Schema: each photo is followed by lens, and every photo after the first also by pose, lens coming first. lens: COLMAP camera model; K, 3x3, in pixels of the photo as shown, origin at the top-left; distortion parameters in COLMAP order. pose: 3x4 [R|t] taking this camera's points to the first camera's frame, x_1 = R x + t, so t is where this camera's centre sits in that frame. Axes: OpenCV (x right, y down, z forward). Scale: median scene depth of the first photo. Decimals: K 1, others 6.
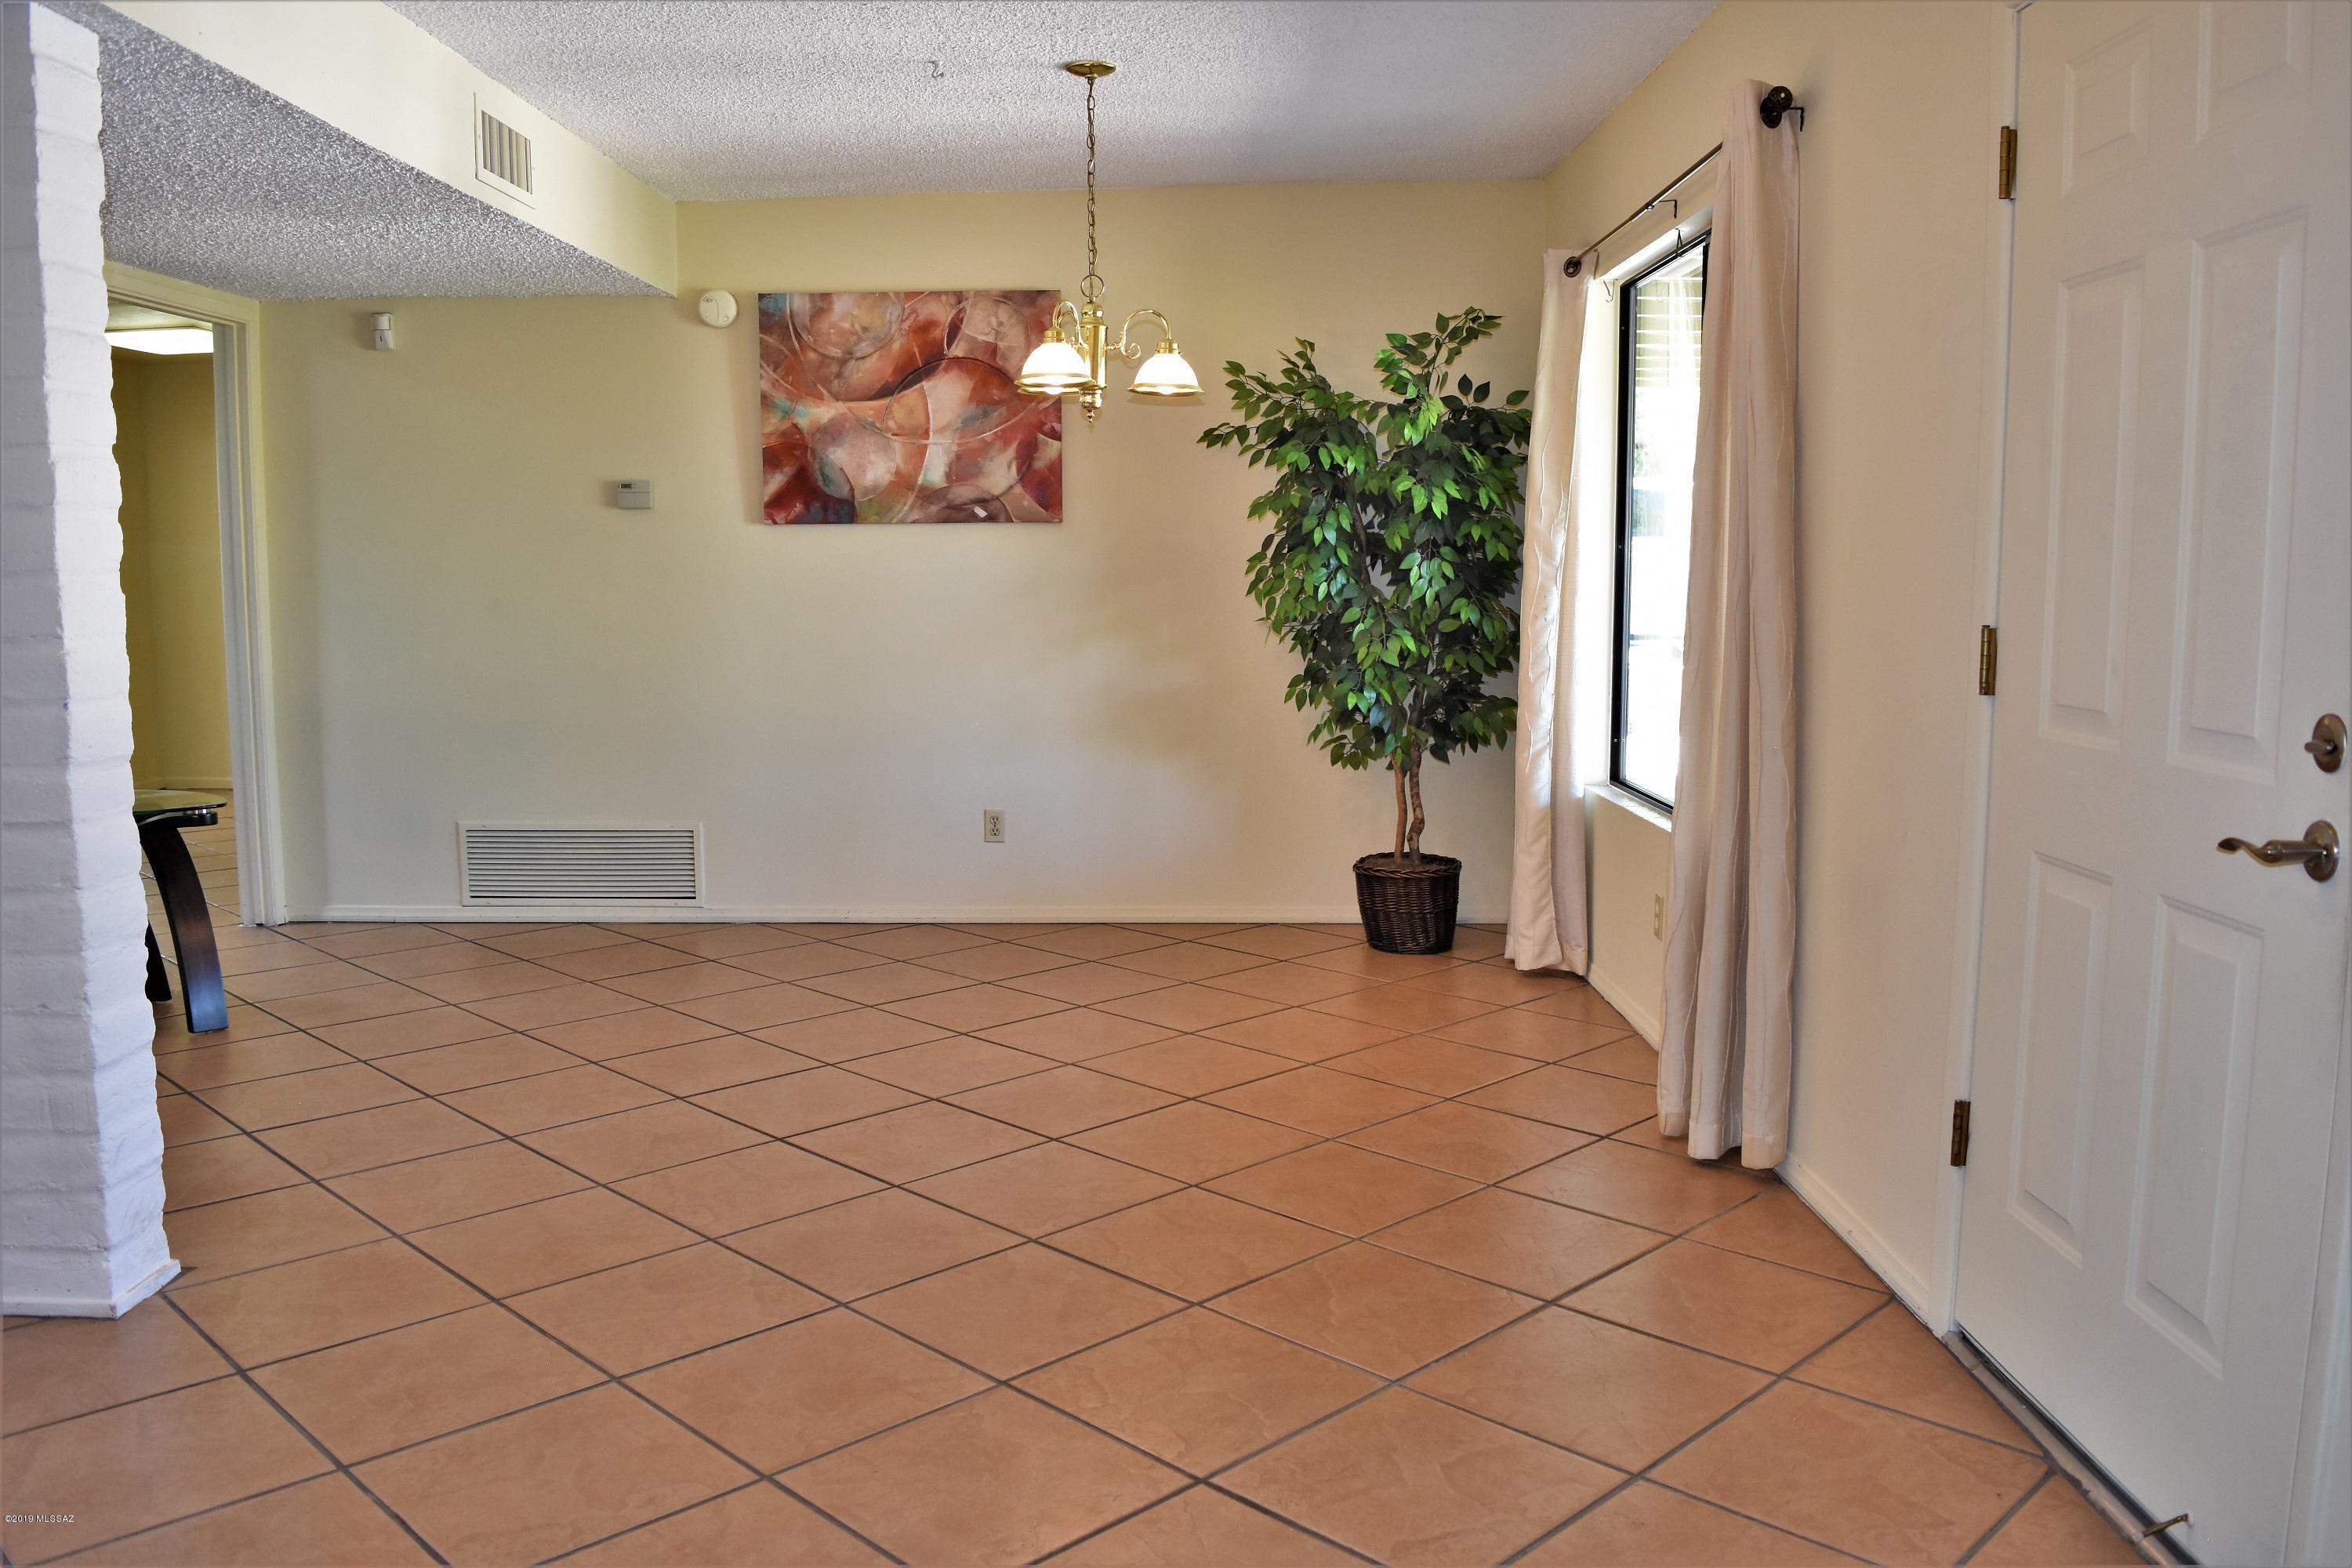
lens RADIAL K [[1855.1, 0, 1212.3], [0, 1855.1, 783.2], [0, 0, 1]] dist [-0.123123, -0.001188]
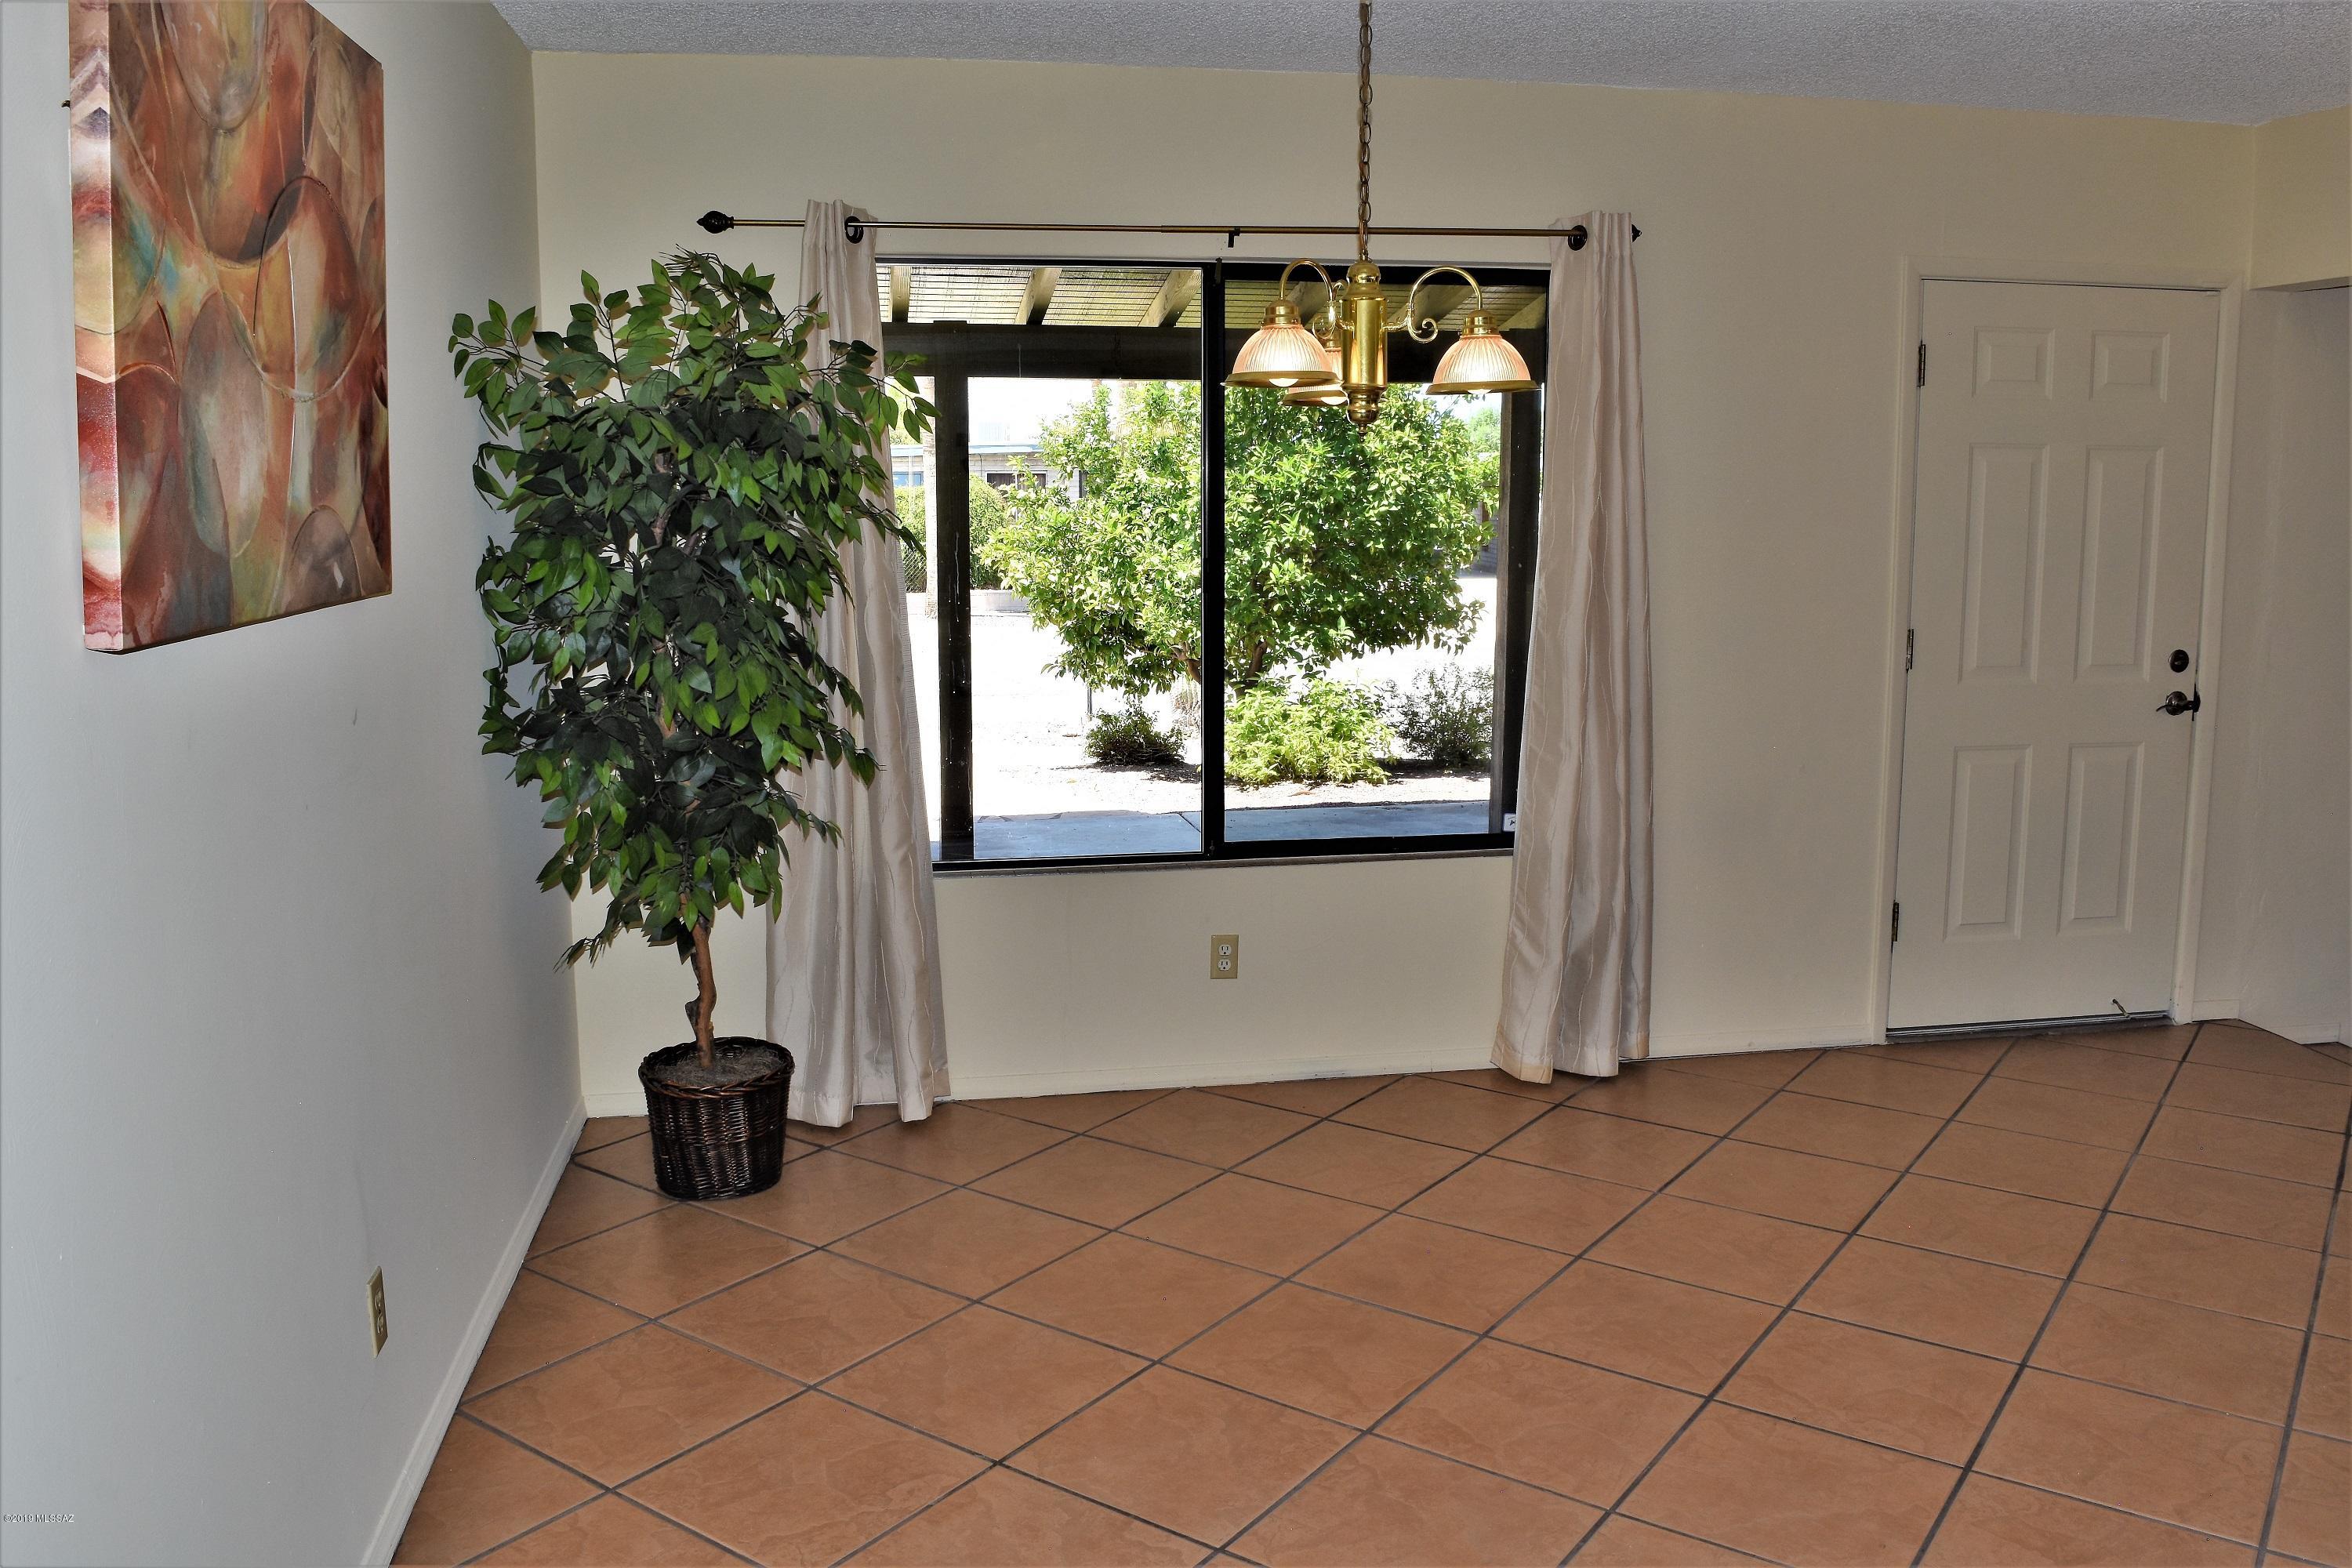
lens RADIAL K [[1855.1, 0, 1212.3], [0, 1855.1, 783.2], [0, 0, 1]] dist [-0.123123, -0.001188]
pose [[-0.155850, -0.149225, 0.976444, -0.558122], [0.133260, 0.976310, 0.170474, -0.150942], [-0.978751, 0.156689, -0.132273, 0.910111]]
